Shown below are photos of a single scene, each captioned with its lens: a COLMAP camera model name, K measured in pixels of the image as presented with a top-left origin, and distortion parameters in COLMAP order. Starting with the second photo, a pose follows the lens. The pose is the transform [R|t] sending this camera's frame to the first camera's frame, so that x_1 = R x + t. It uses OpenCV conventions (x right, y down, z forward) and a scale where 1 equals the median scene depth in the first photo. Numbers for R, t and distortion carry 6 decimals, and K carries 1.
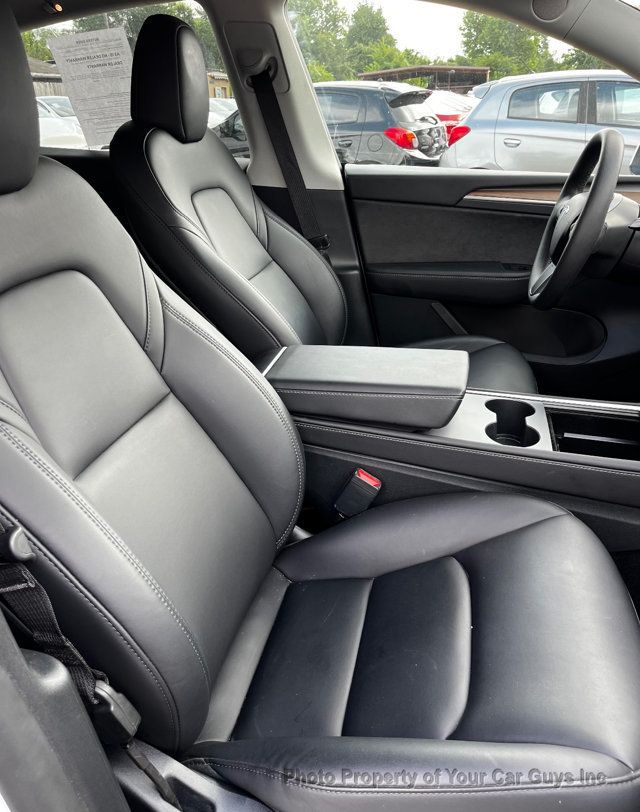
lens RADIAL K [[611.4, 0, 320.0], [0, 611.4, 406.0], [0, 0, 1]] dist [0.061344, -0.069003]
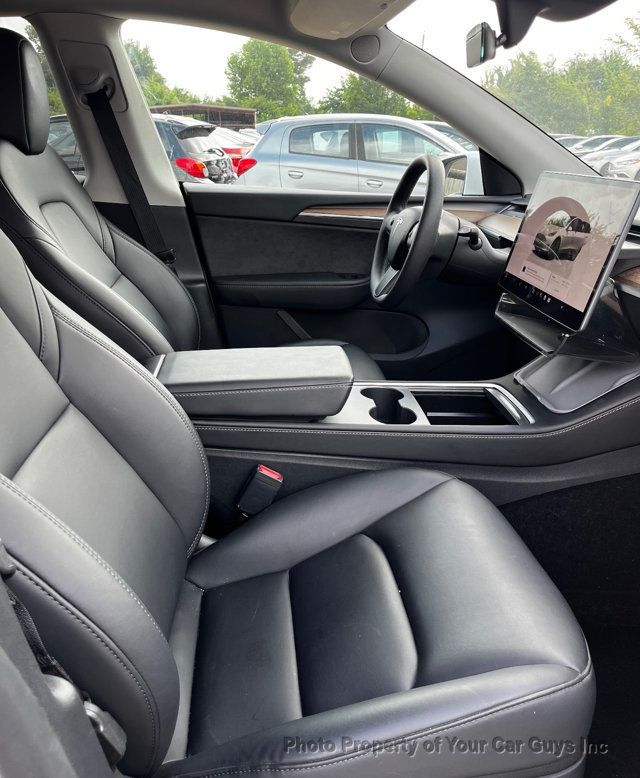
lens RADIAL K [[613.3, 0, 304.3], [0, 613.3, 371.9], [0, 0, 1]] dist [0.060951, -0.069277]
pose [[0.951033, -0.075777, 0.299658, -0.118859], [0.103909, 0.991439, -0.079065, 0.028305], [-0.291101, 0.106331, 0.950765, -0.007182]]
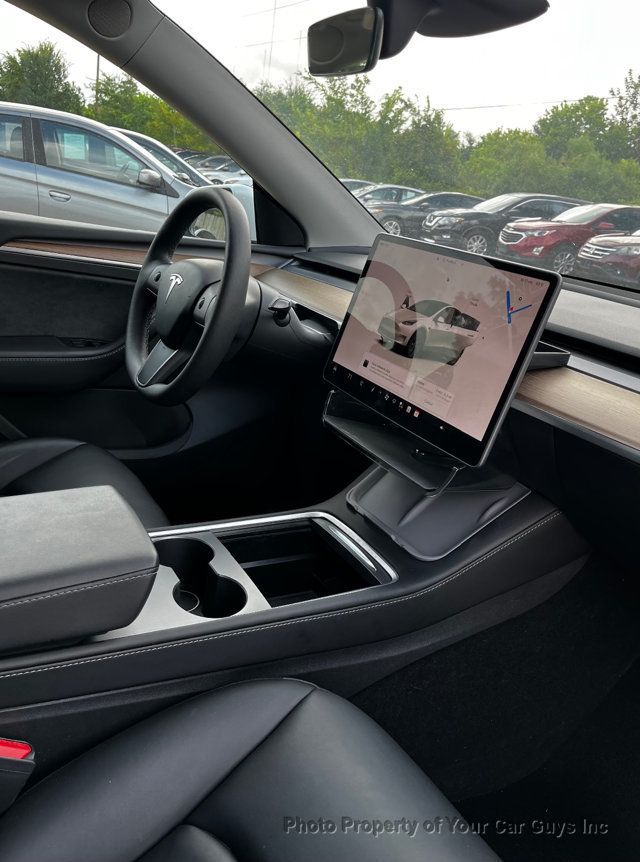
lens RADIAL K [[679.4, 0, 321.1], [0, 679.4, 412.6], [0, 0, 1]] dist [0.004888, -0.000204]
pose [[0.694722, -0.110325, 0.710767, -0.095553], [0.164417, 0.986362, -0.007603, -0.098566], [-0.700235, 0.122144, 0.703386, 0.245690]]
